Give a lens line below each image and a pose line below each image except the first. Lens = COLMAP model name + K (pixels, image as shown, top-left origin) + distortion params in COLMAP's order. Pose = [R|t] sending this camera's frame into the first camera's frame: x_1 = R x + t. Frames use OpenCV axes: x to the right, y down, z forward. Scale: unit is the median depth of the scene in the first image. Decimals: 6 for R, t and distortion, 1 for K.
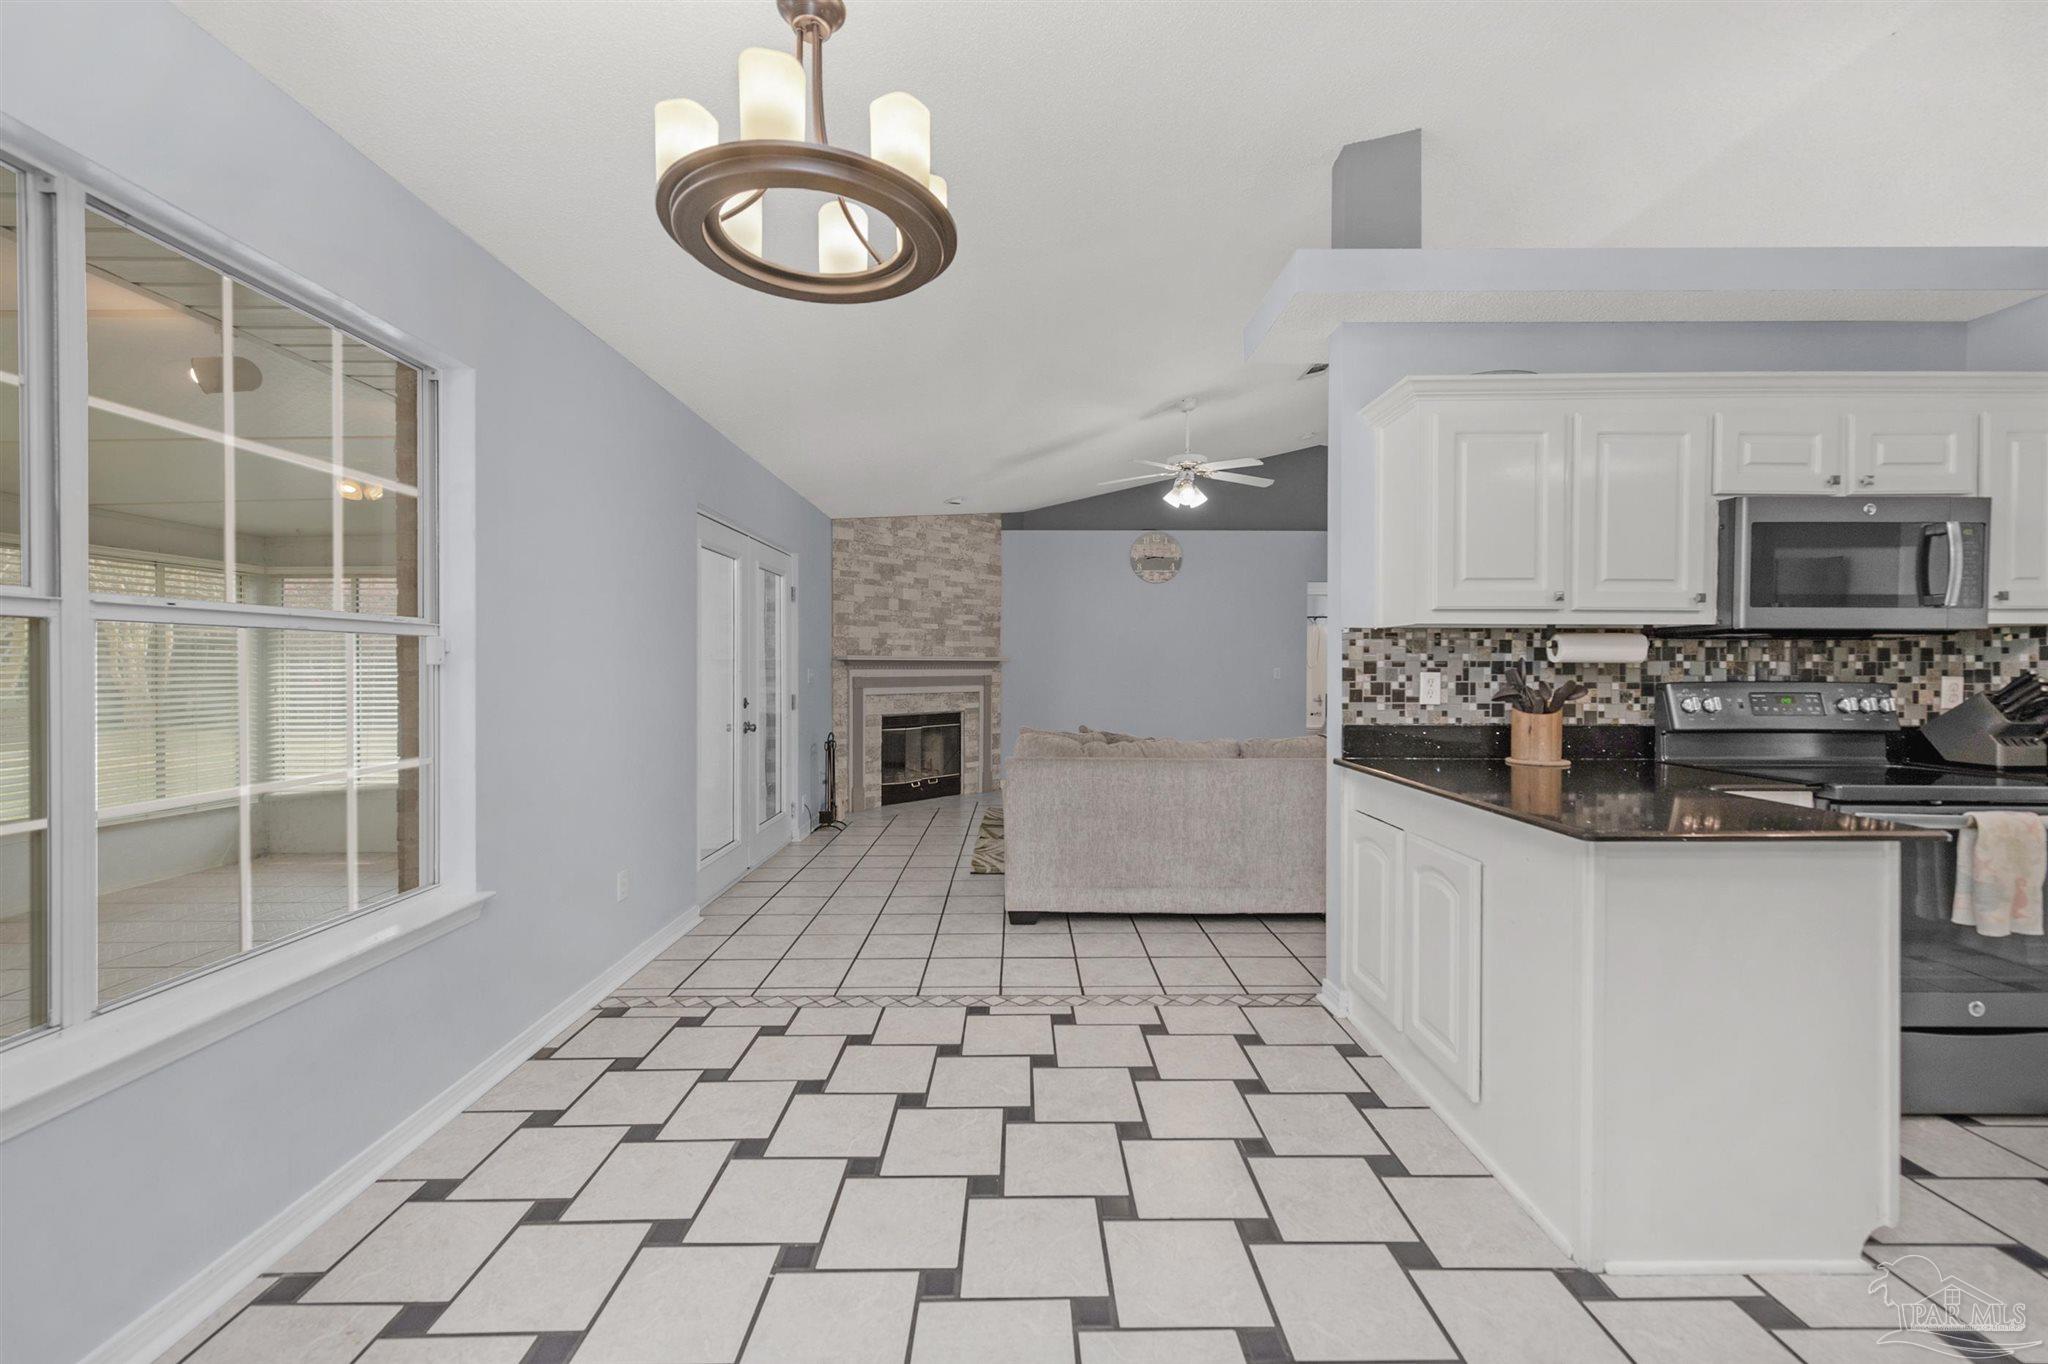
lens RADIAL K [[800.5, 0, 1029.0], [0, 800.5, 675.1], [0, 0, 1]] dist [0.001754, 0.000043]
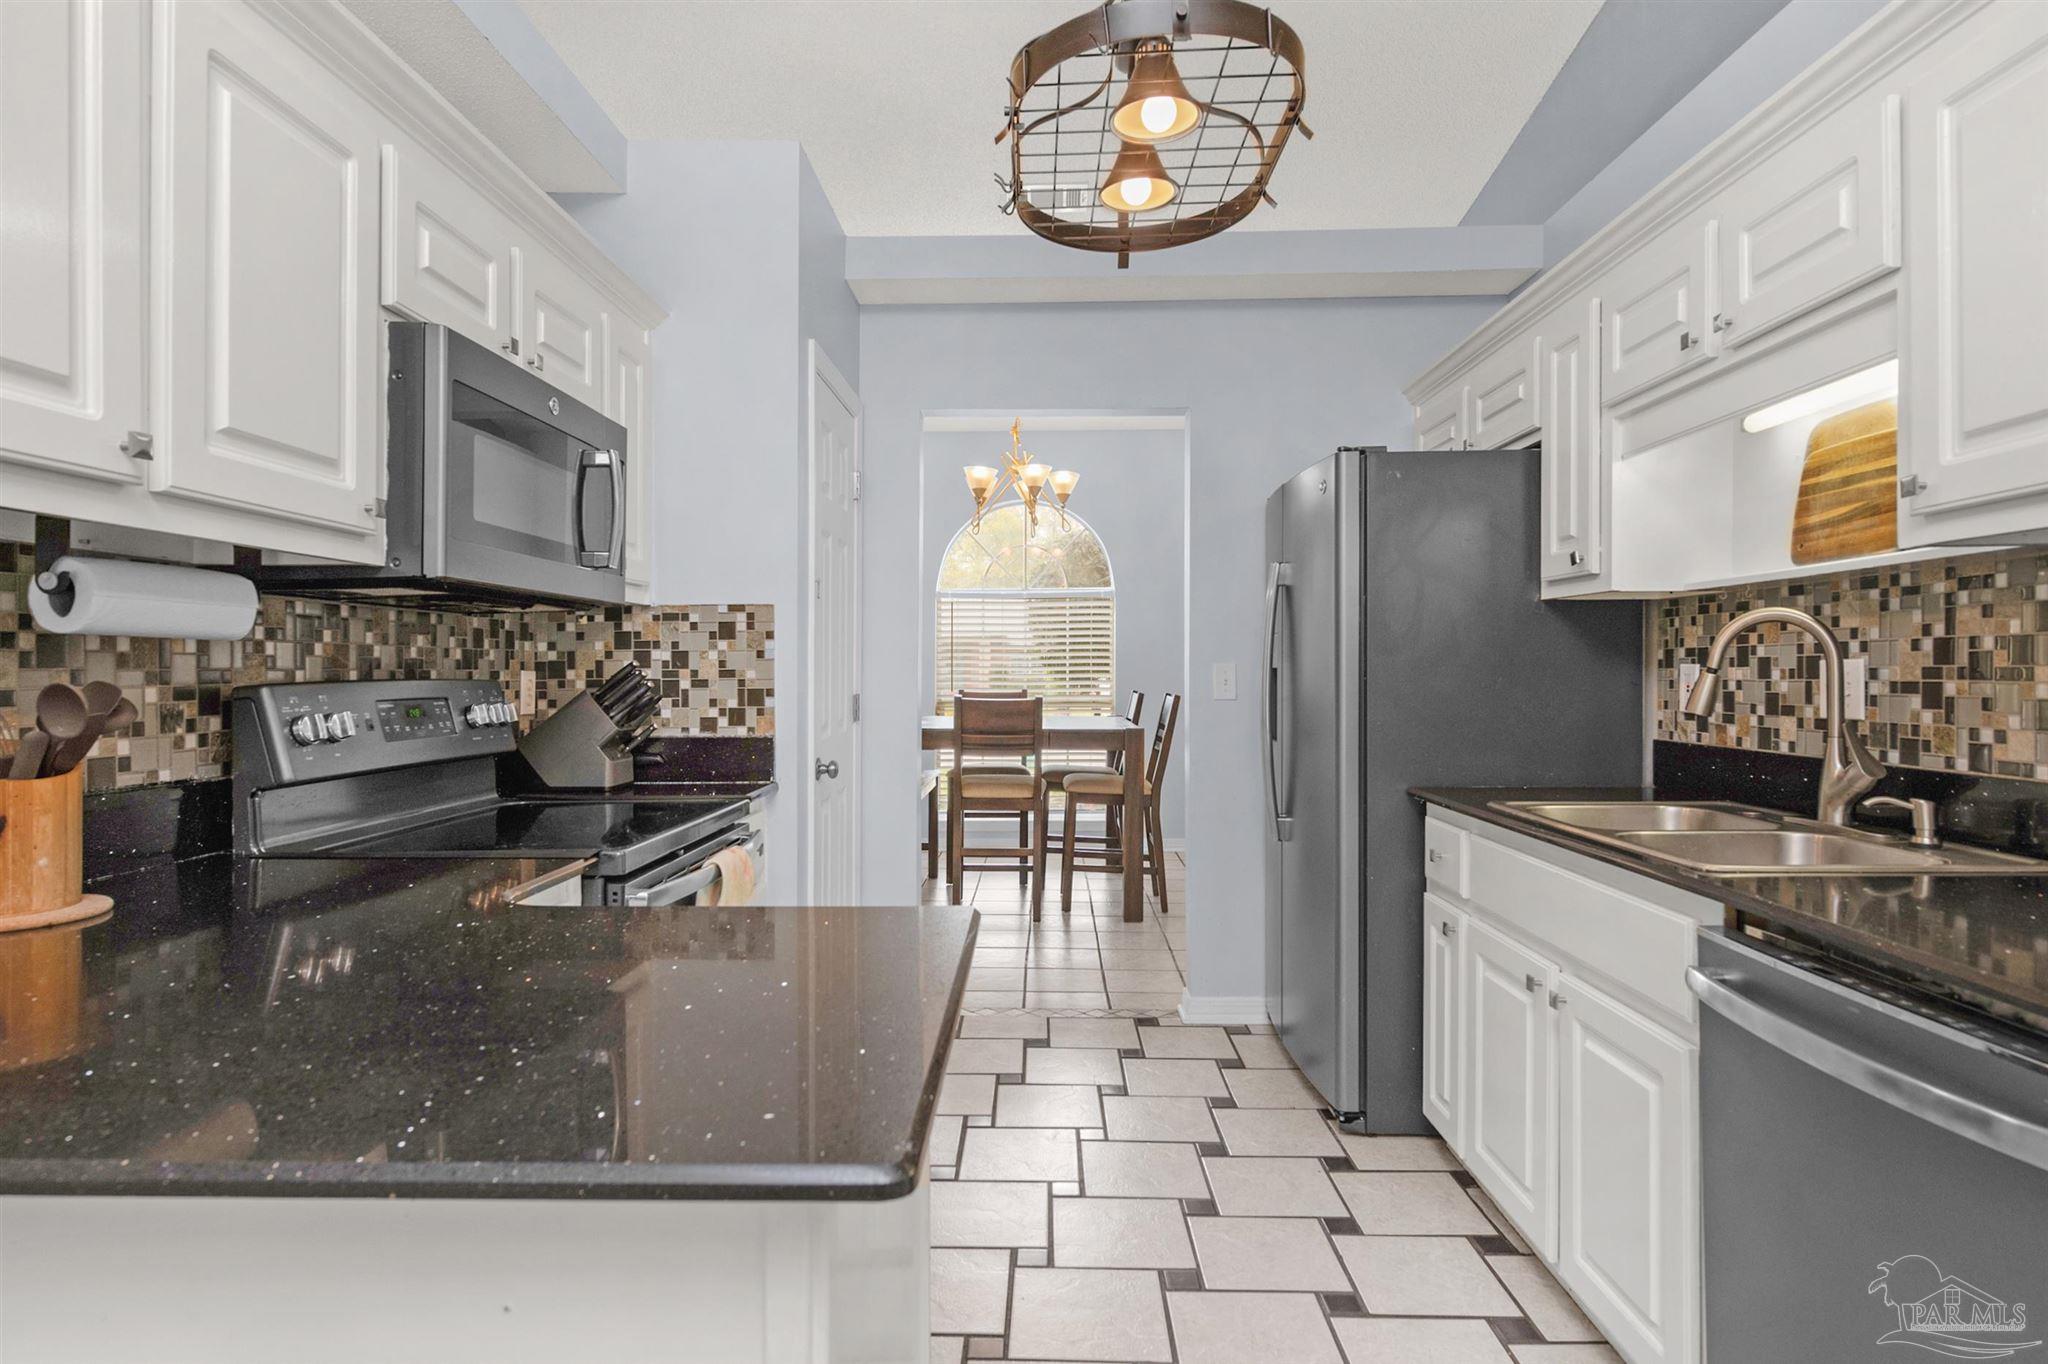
lens RADIAL K [[1105.7, 0, 1012.9], [0, 1105.7, 664.6], [0, 0, 1]] dist [0.000627, -0.000049]
pose [[0.031758, 0.004001, 0.999488, 0.157231], [0.015117, 0.999876, -0.004483, 0.007201], [-0.999381, 0.015252, 0.031694, 0.520346]]
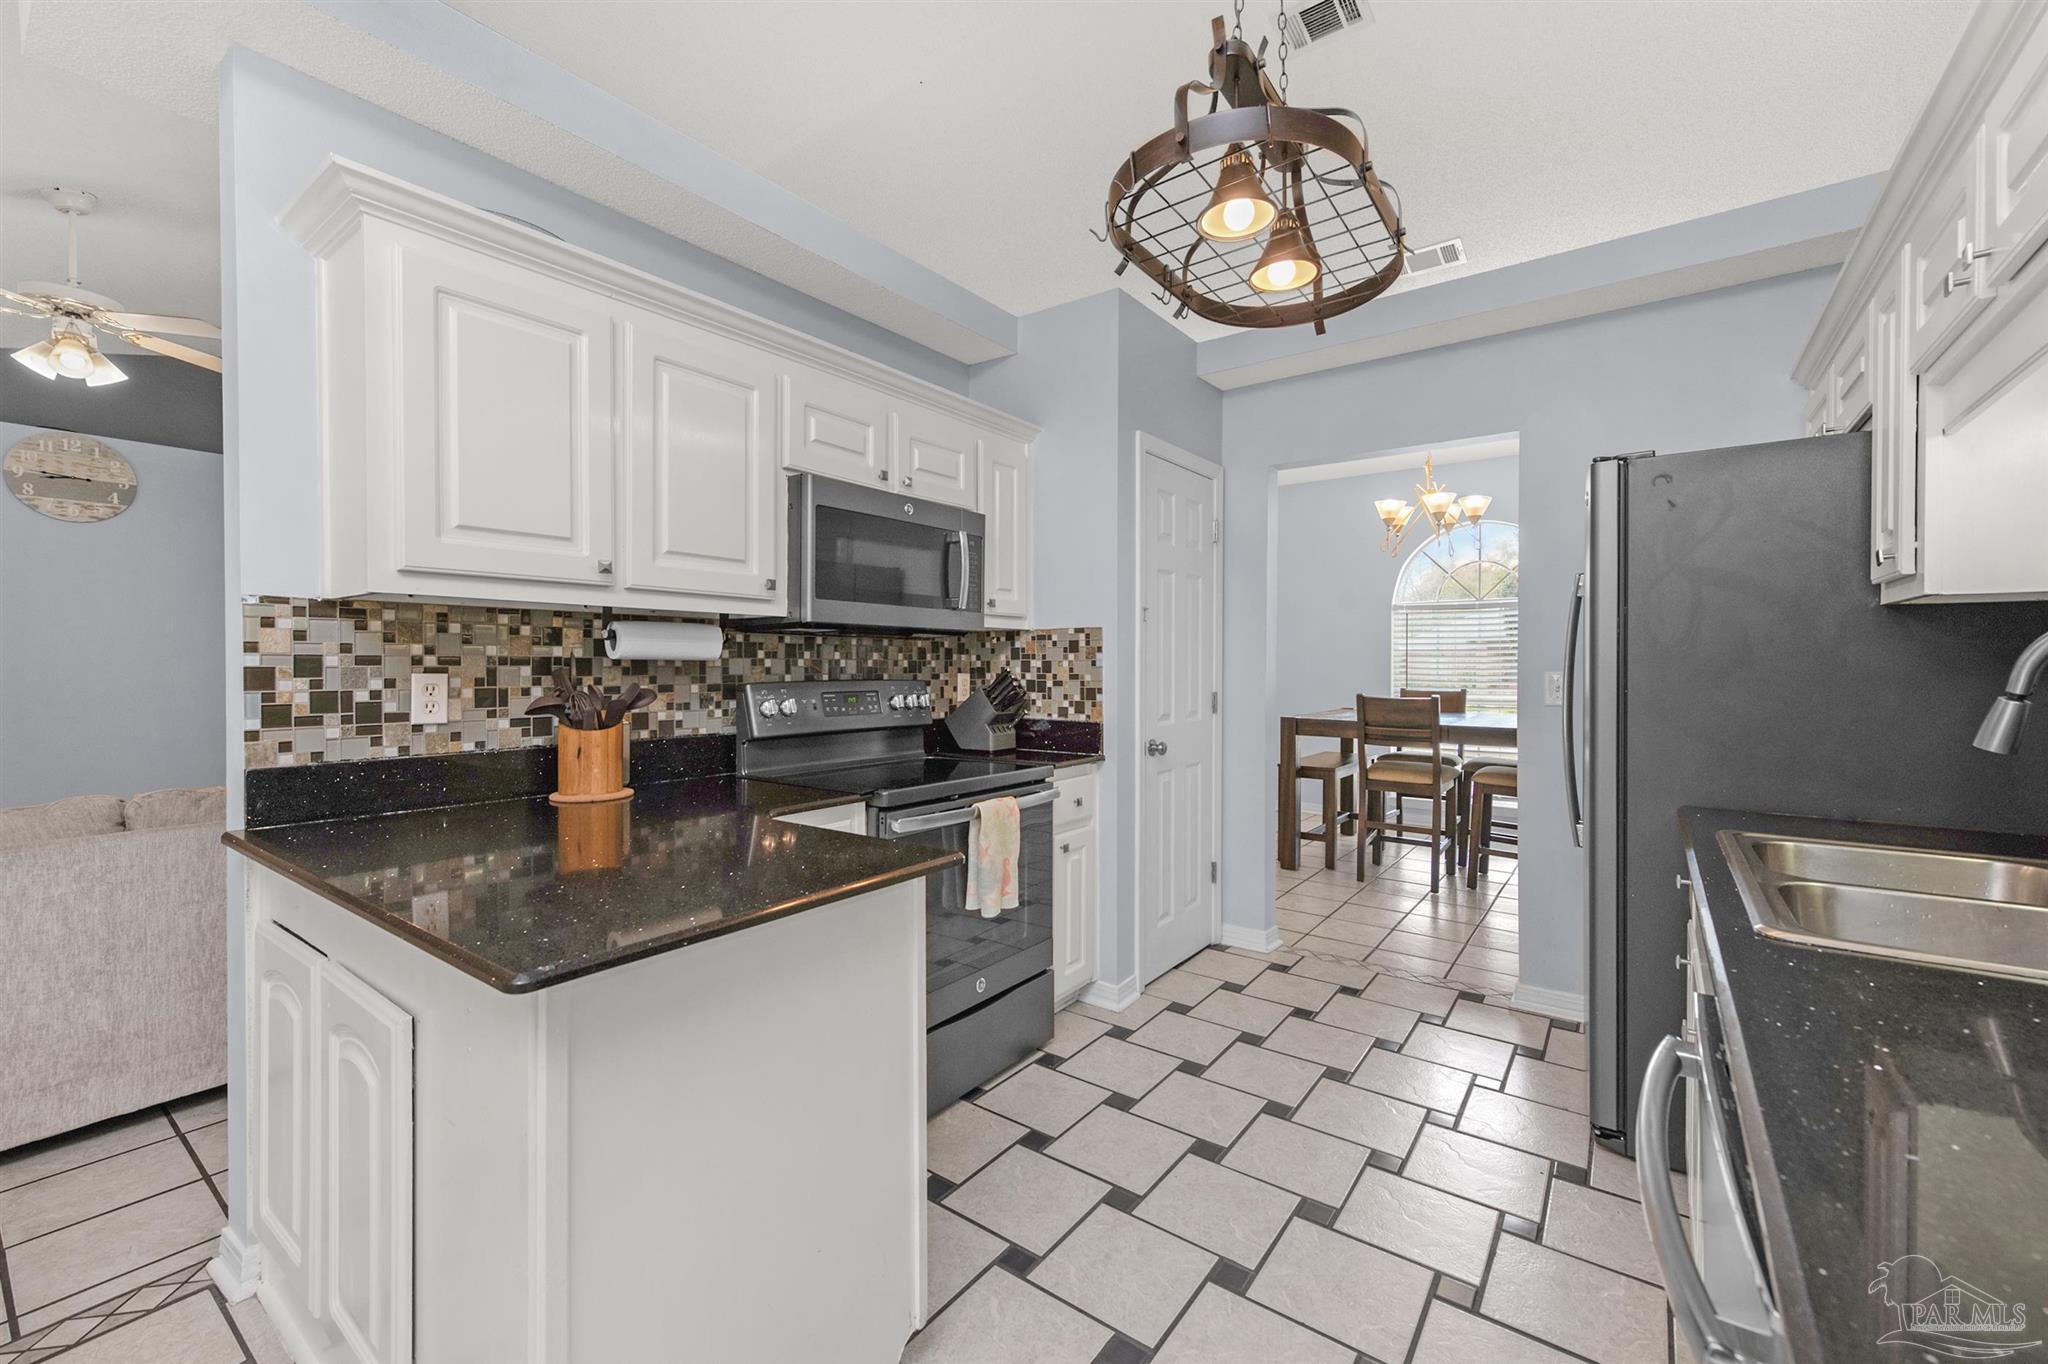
lens RADIAL K [[831.7, 0, 1017.8], [0, 831.7, 669.2], [0, 0, 1]] dist [0.016929, -0.004259]
pose [[0.604683, -0.004495, 0.796454, 0.251496], [0.007596, 0.999971, -0.000123, -0.003294], [-0.796430, 0.006124, 0.604700, 0.220010]]
